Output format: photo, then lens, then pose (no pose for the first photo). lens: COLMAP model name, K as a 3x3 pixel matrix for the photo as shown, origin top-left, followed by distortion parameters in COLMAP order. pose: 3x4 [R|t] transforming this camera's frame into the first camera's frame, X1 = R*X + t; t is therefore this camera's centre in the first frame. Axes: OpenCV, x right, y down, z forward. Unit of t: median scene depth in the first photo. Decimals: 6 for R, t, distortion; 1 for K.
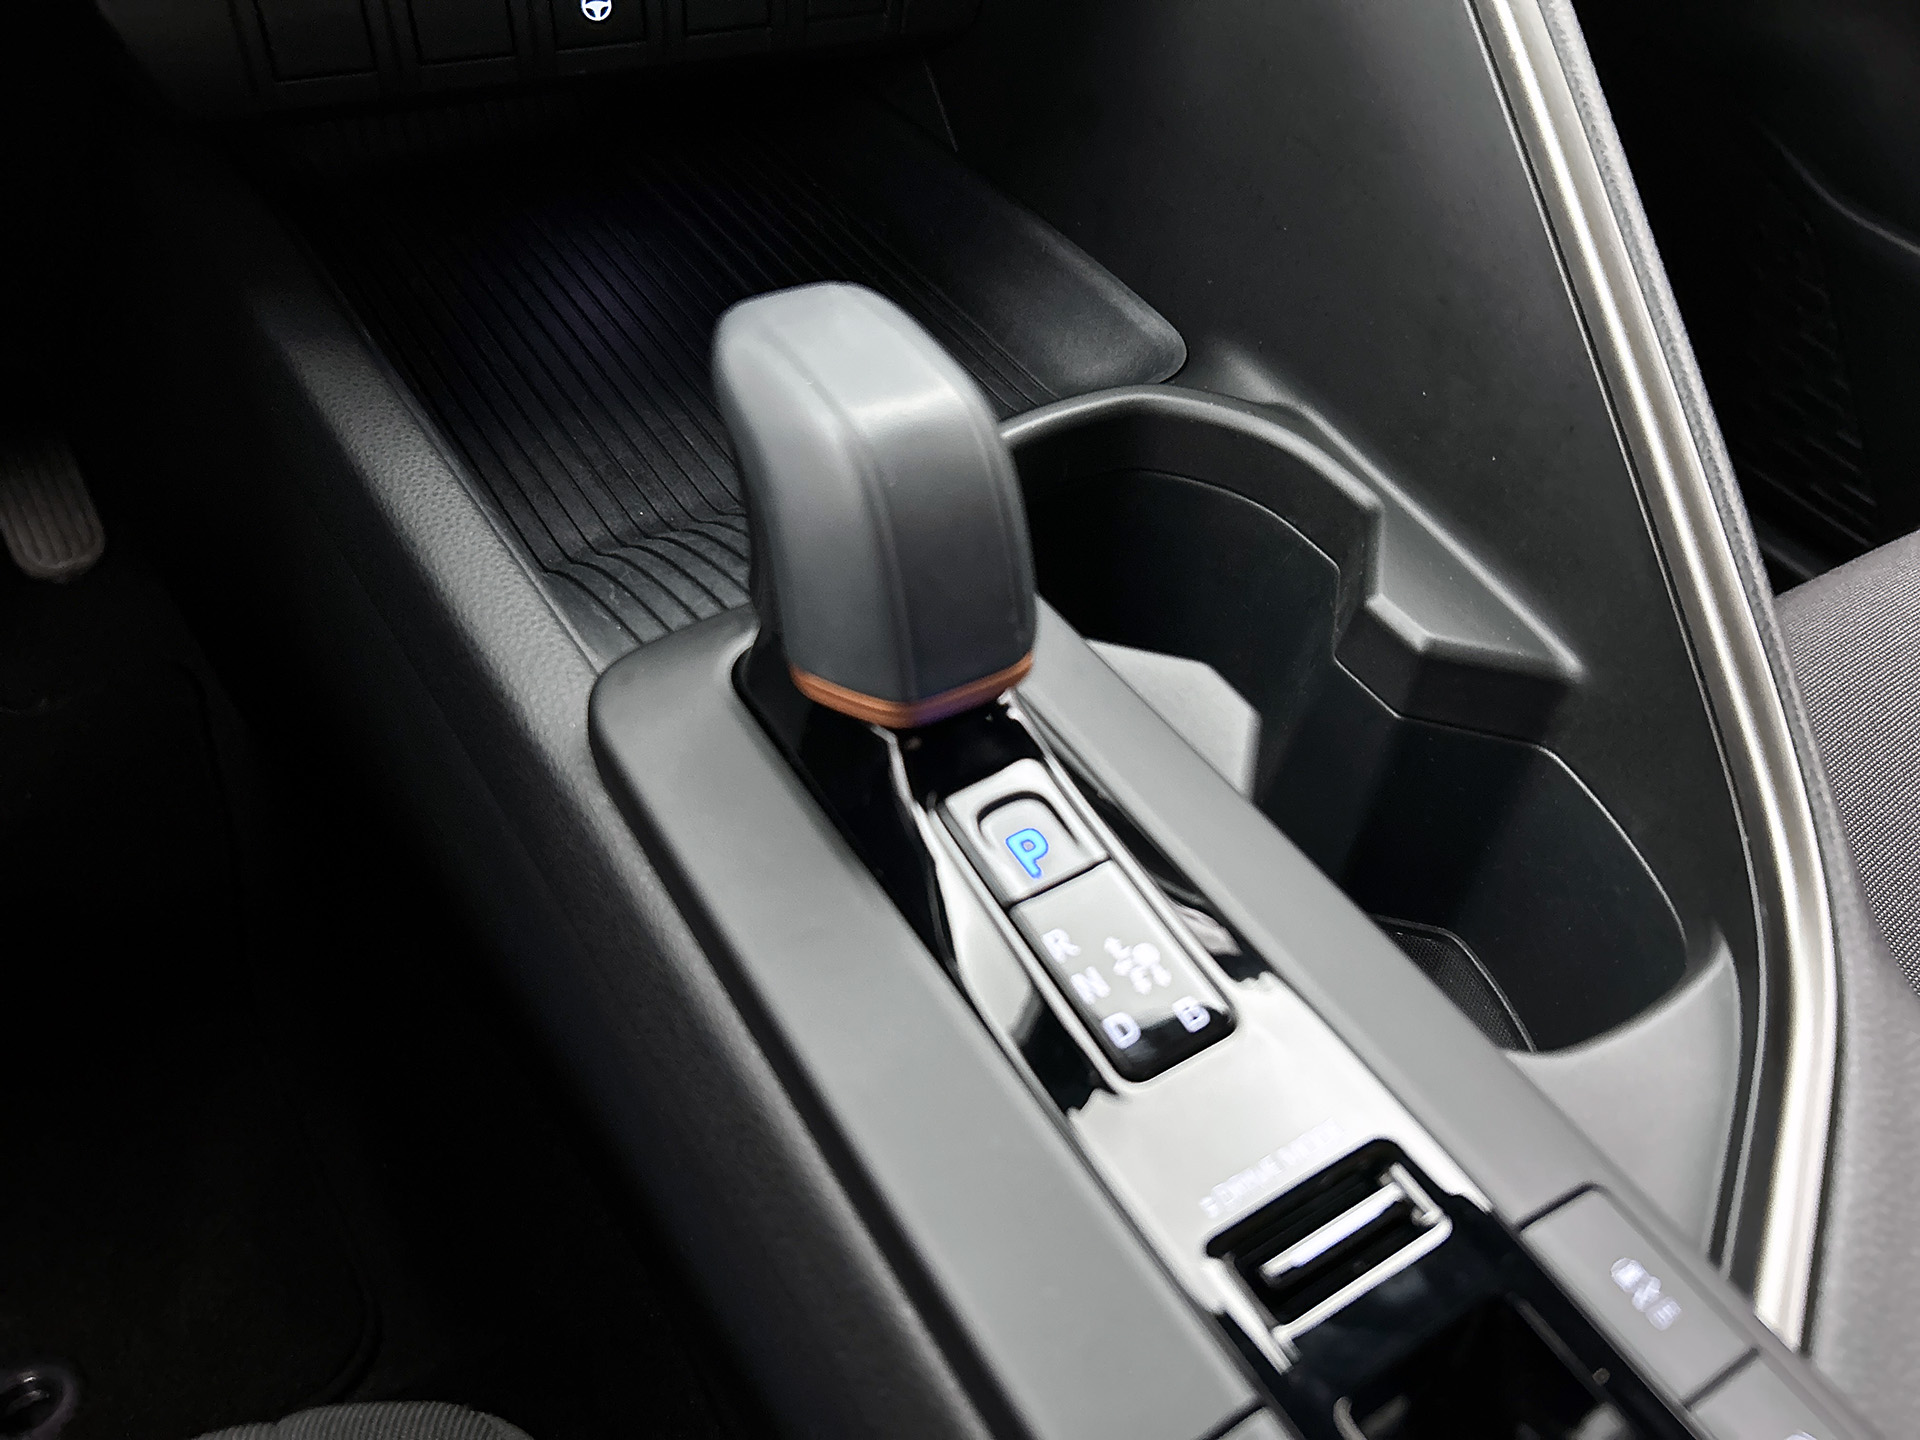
lens RADIAL K [[1452.1, 0, 972.9], [0, 1452.1, 715.7], [0, 0, 1]] dist [0.038649, -0.018483]
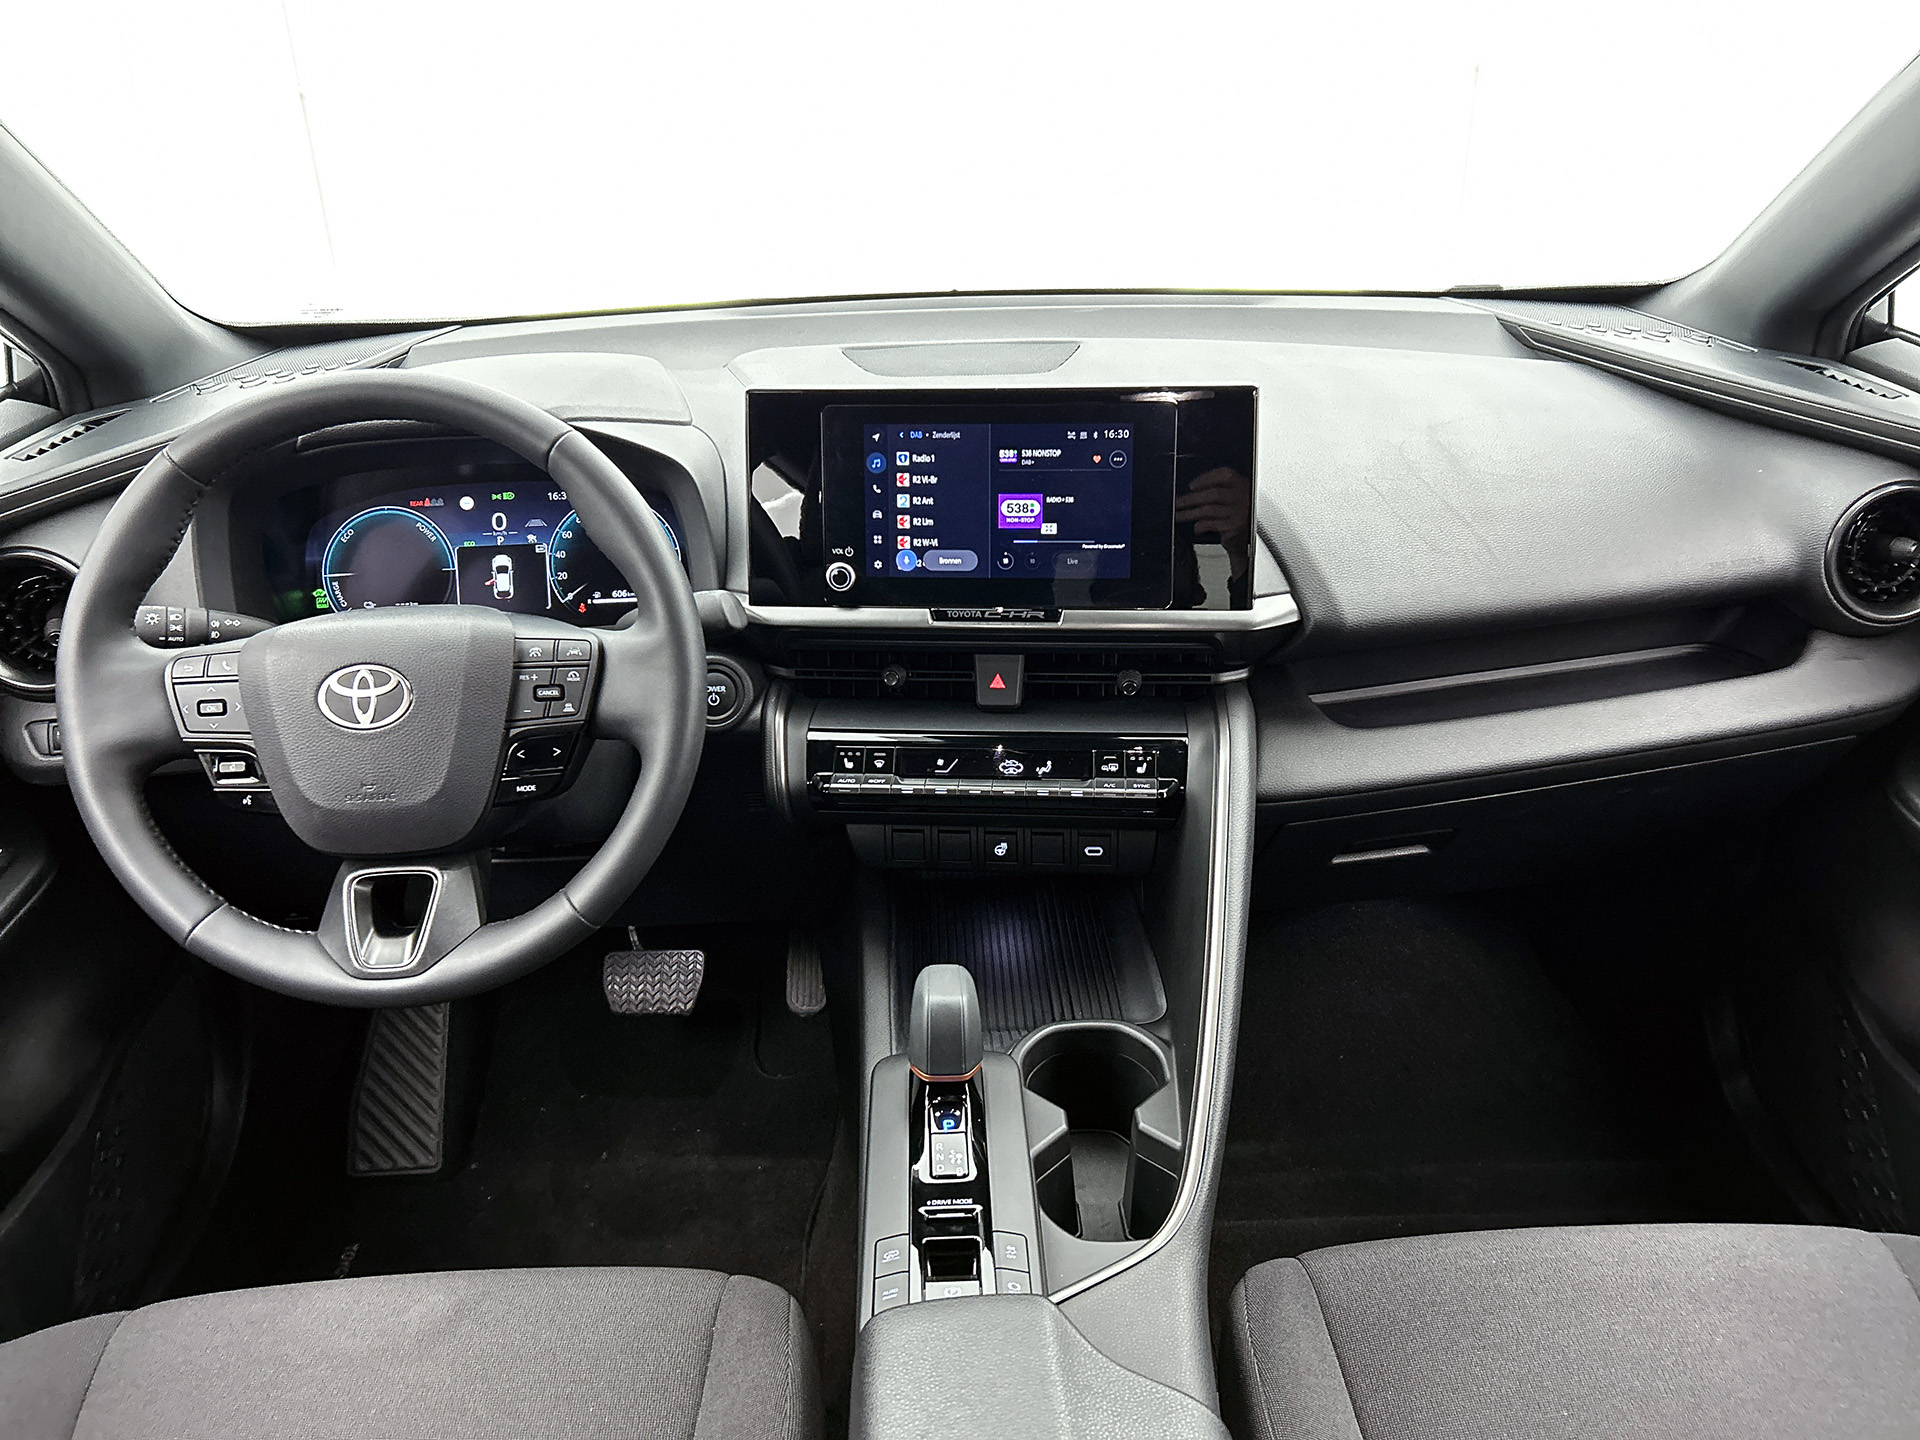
lens RADIAL K [[1452.1, 0, 969.4], [0, 1452.1, 725.5], [0, 0, 1]] dist [0.038649, -0.018483]
pose [[0.854742, 0.120502, -0.504872, 0.968483], [-0.305813, 0.902842, -0.302249, 0.148527], [0.419399, 0.412741, 0.808548, -1.260105]]
